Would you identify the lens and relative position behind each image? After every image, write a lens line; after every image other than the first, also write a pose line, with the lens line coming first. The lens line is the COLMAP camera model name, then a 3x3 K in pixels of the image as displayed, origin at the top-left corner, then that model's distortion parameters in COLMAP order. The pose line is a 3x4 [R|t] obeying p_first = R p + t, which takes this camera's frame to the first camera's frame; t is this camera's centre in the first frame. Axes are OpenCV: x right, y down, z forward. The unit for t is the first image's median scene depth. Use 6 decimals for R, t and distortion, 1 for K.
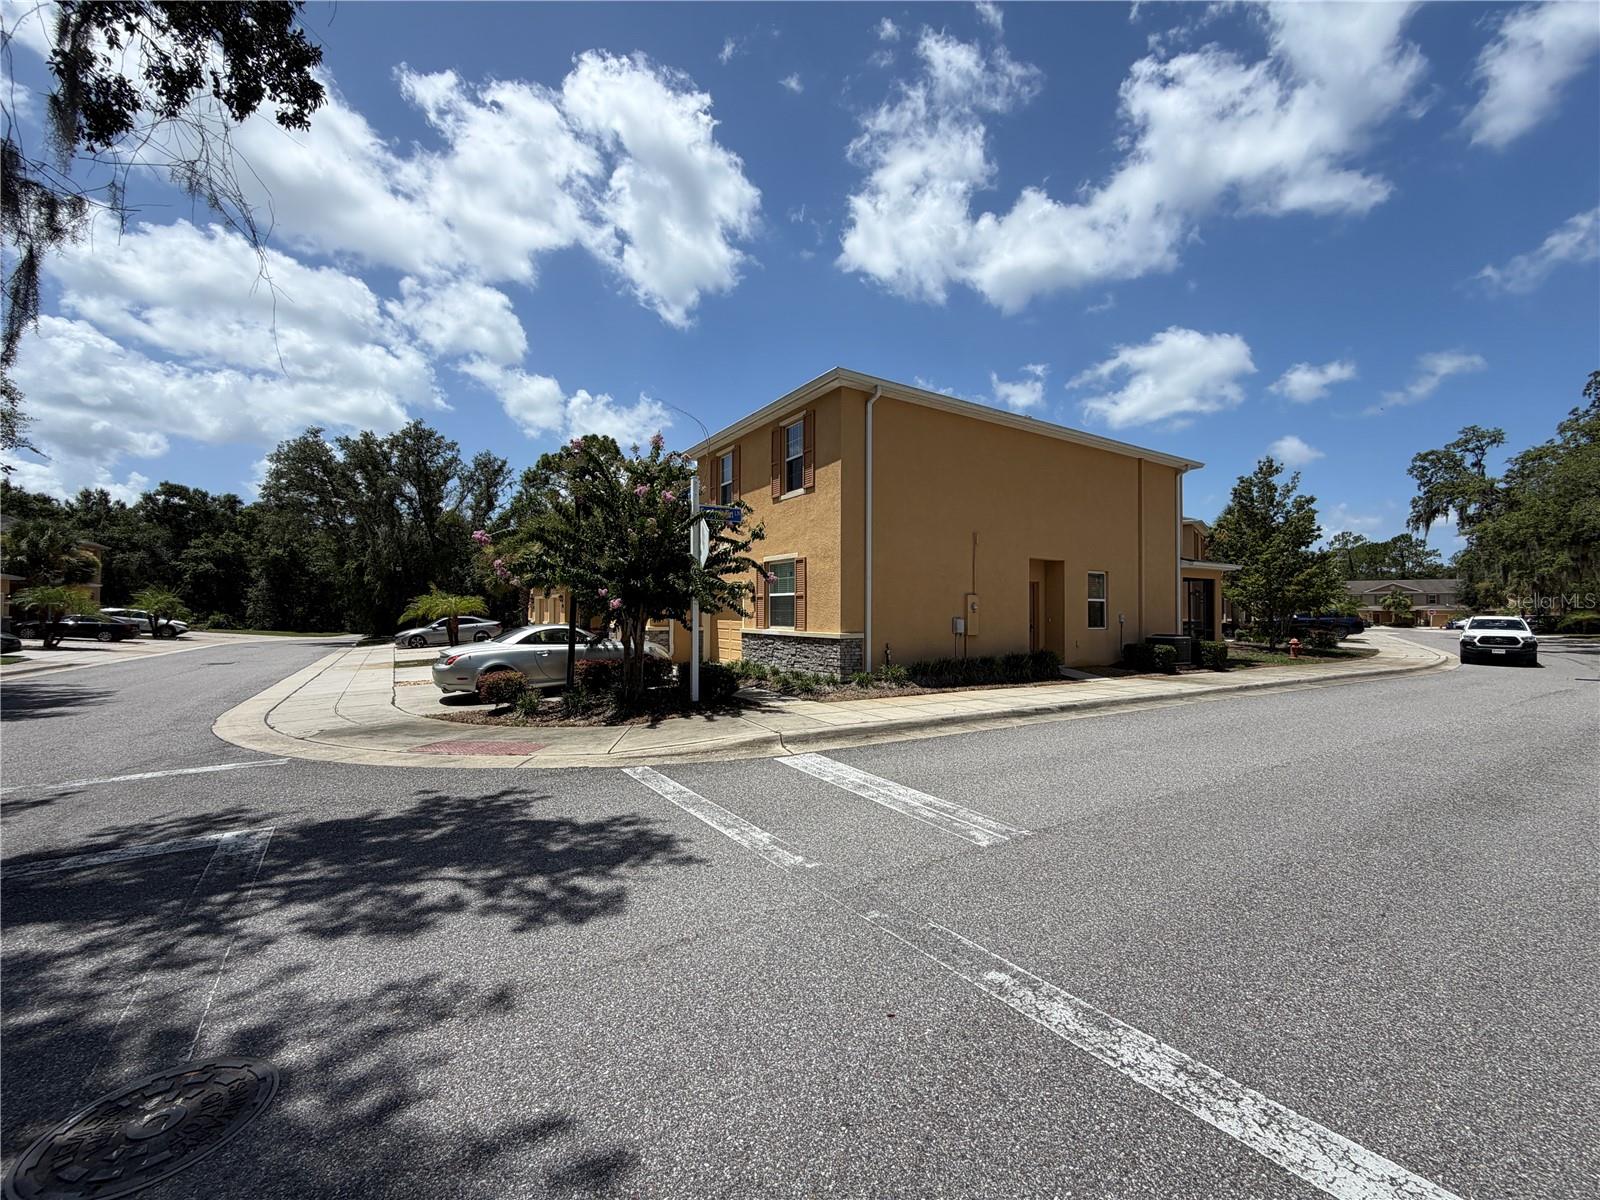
lens RADIAL K [[659.8, 0, 785.5], [0, 659.8, 604.8], [0, 0, 1]] dist [0.000062, -0.000371]
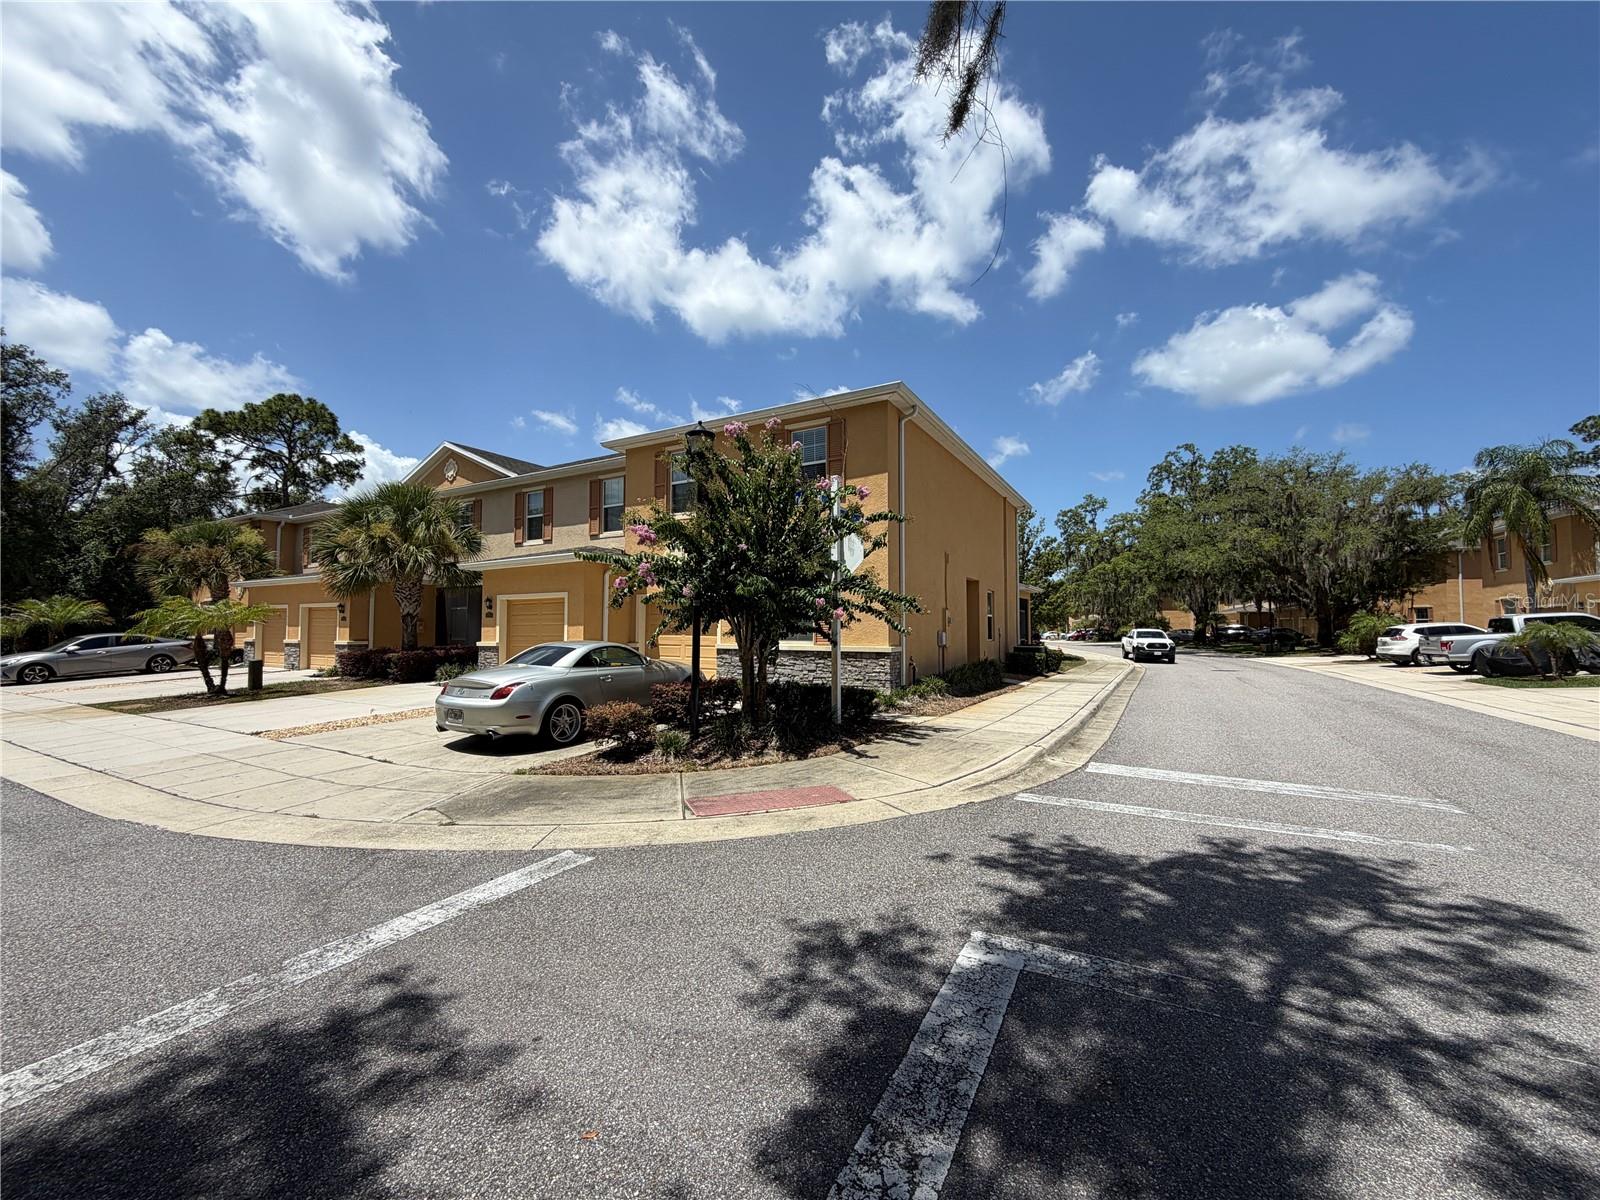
lens RADIAL K [[659.8, 0, 785.5], [0, 659.8, 604.8], [0, 0, 1]] dist [0.000062, -0.000371]
pose [[0.875370, 0.015288, 0.483212, -1.150524], [-0.003877, 0.999690, -0.024605, 0.009964], [-0.483439, 0.019665, 0.875157, 0.429355]]
